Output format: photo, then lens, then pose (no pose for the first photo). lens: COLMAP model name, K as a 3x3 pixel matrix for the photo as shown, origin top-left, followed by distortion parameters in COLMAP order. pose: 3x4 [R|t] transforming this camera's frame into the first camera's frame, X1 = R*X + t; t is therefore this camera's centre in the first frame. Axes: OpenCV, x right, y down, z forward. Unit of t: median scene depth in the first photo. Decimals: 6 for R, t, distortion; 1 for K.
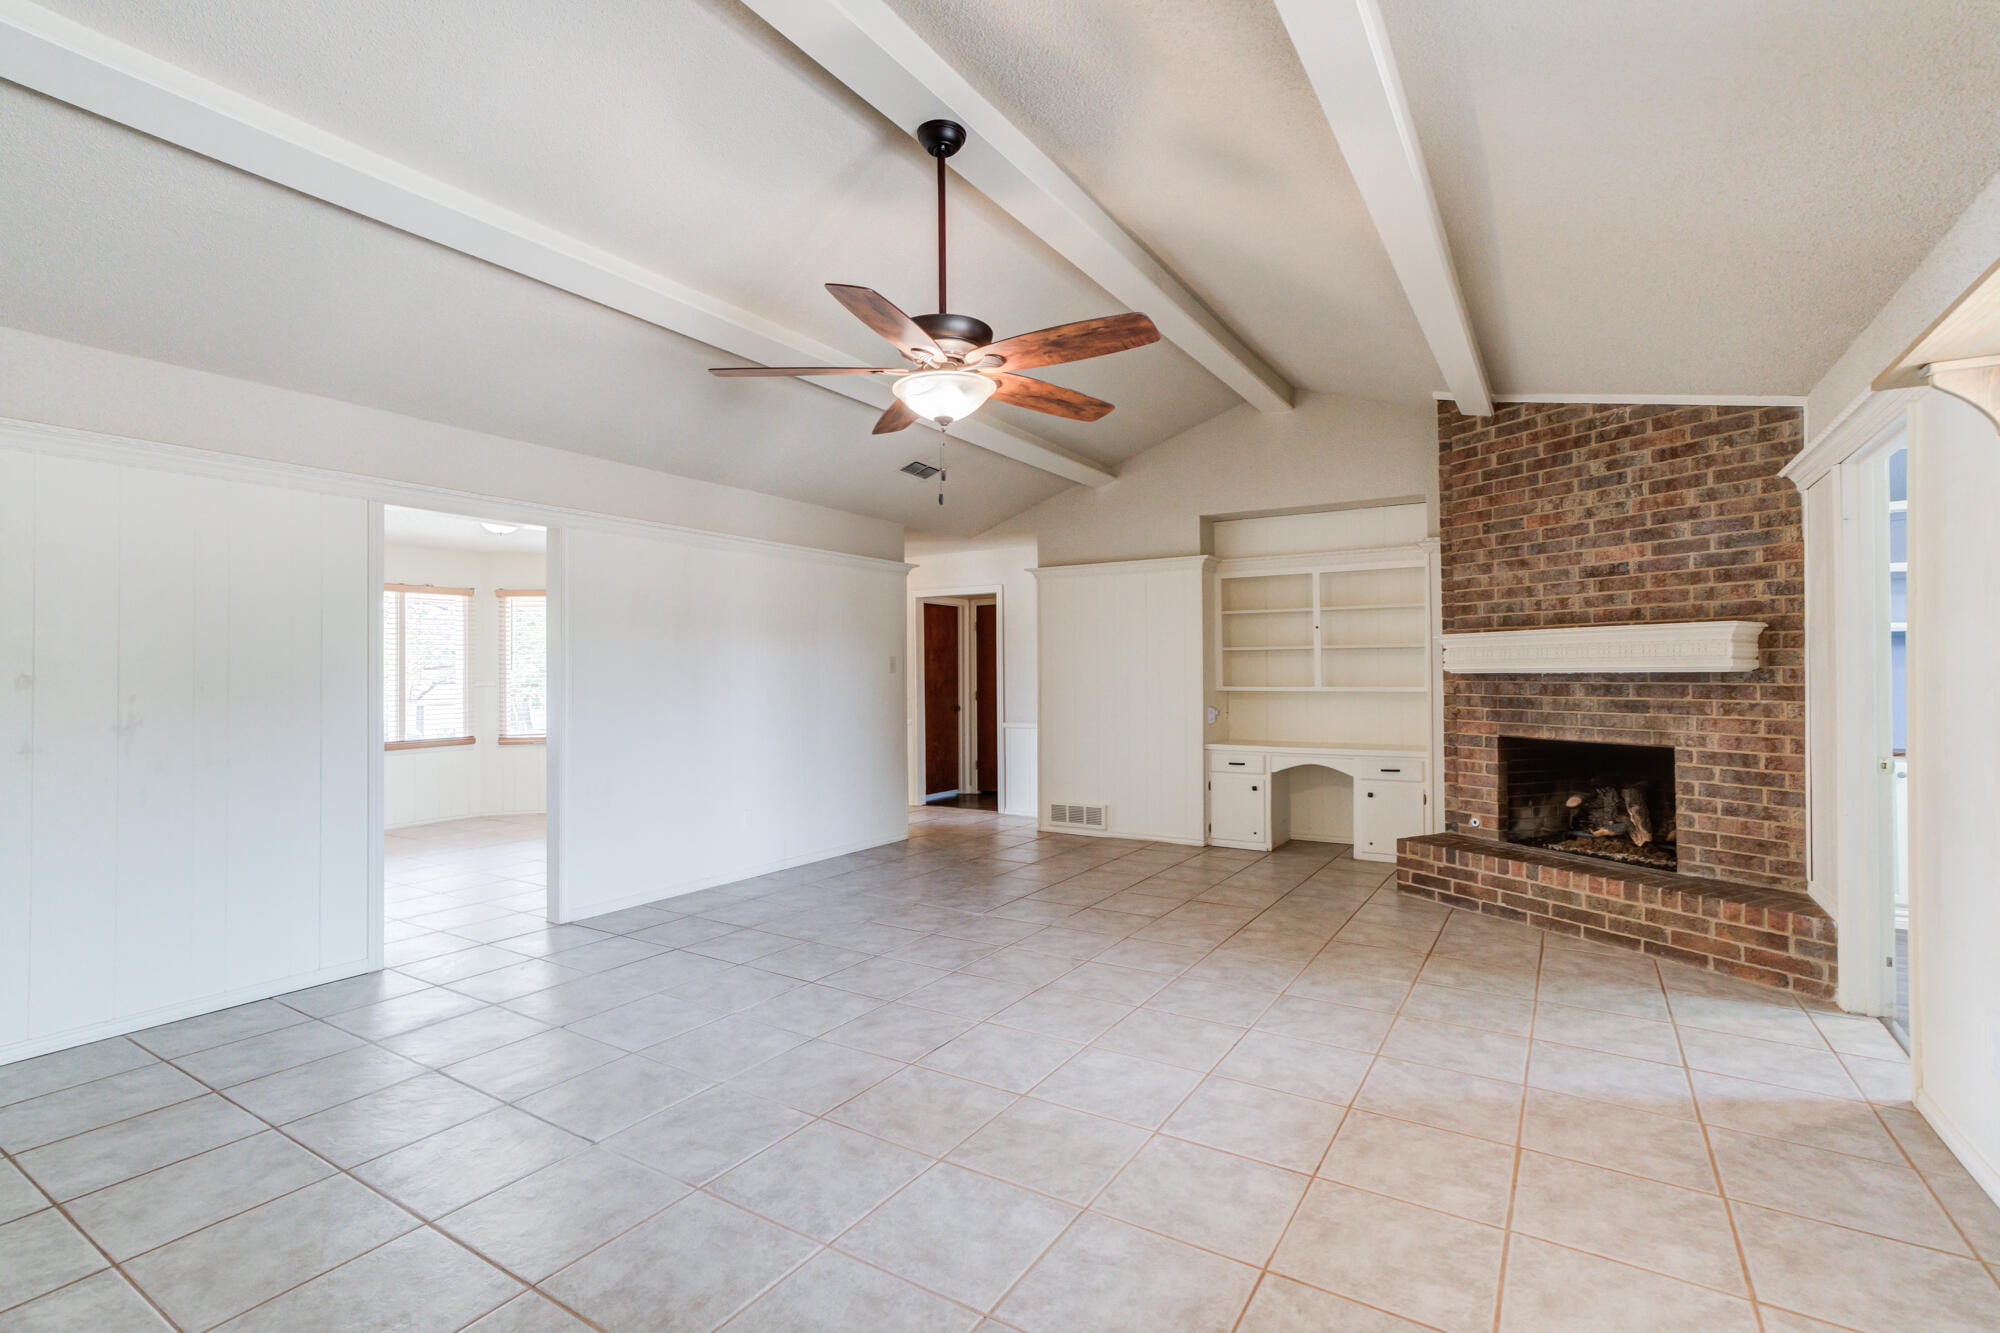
lens RADIAL K [[929.0, 0, 1001.7], [0, 929.0, 675.2], [0, 0, 1]] dist [-0.010925, 0.011357]
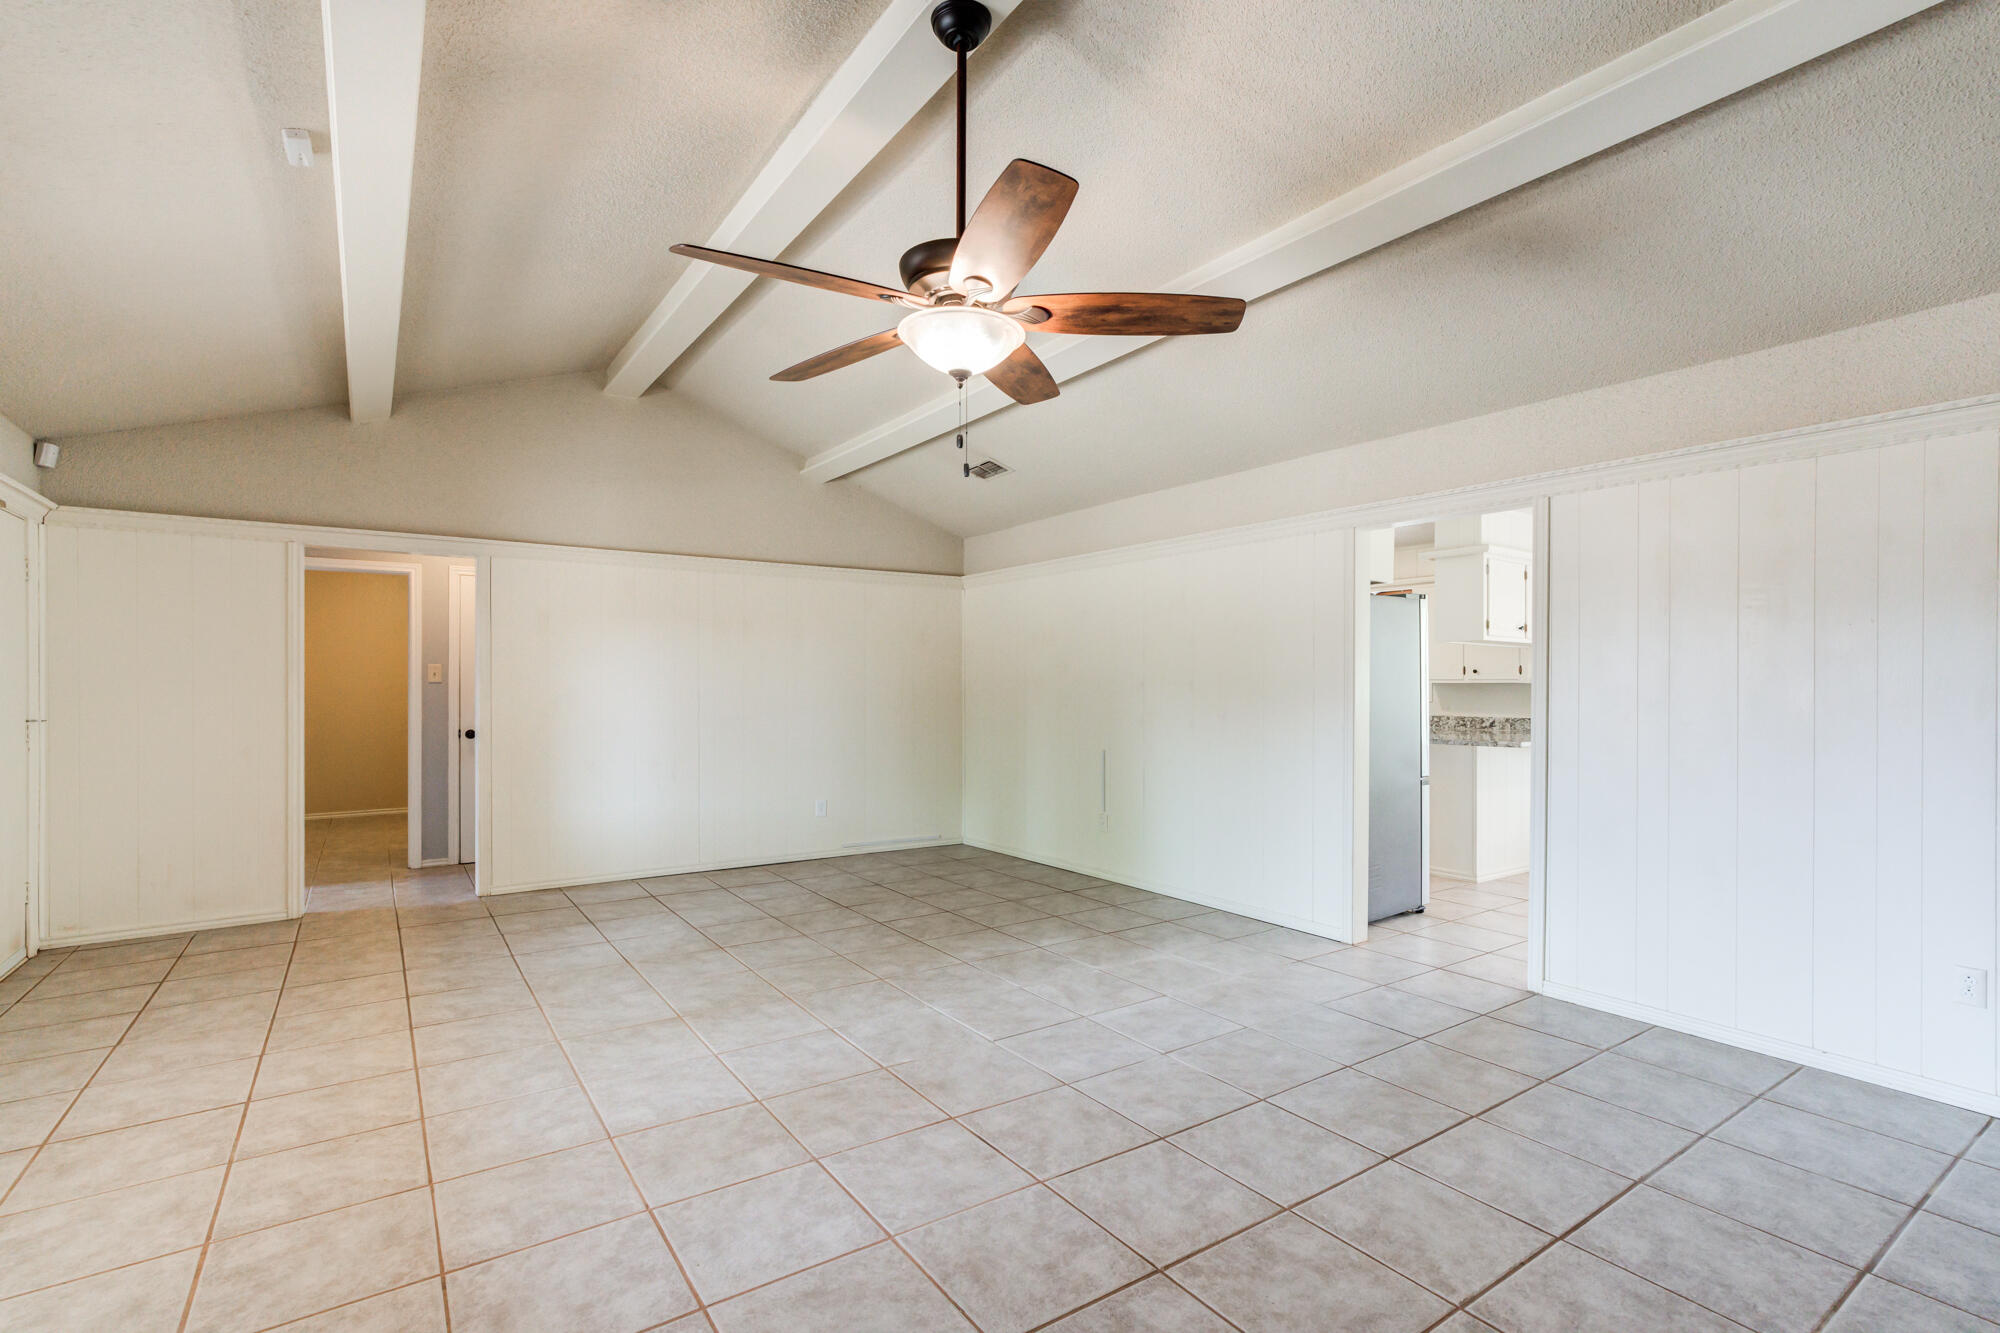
lens RADIAL K [[929.0, 0, 1010.2], [0, 929.0, 674.2], [0, 0, 1]] dist [-0.010925, 0.011357]
pose [[-0.396592, -0.009461, -0.917946, 0.758644], [0.000899, 0.999942, -0.010694, -0.003402], [0.917994, -0.005067, -0.396561, 1.501918]]
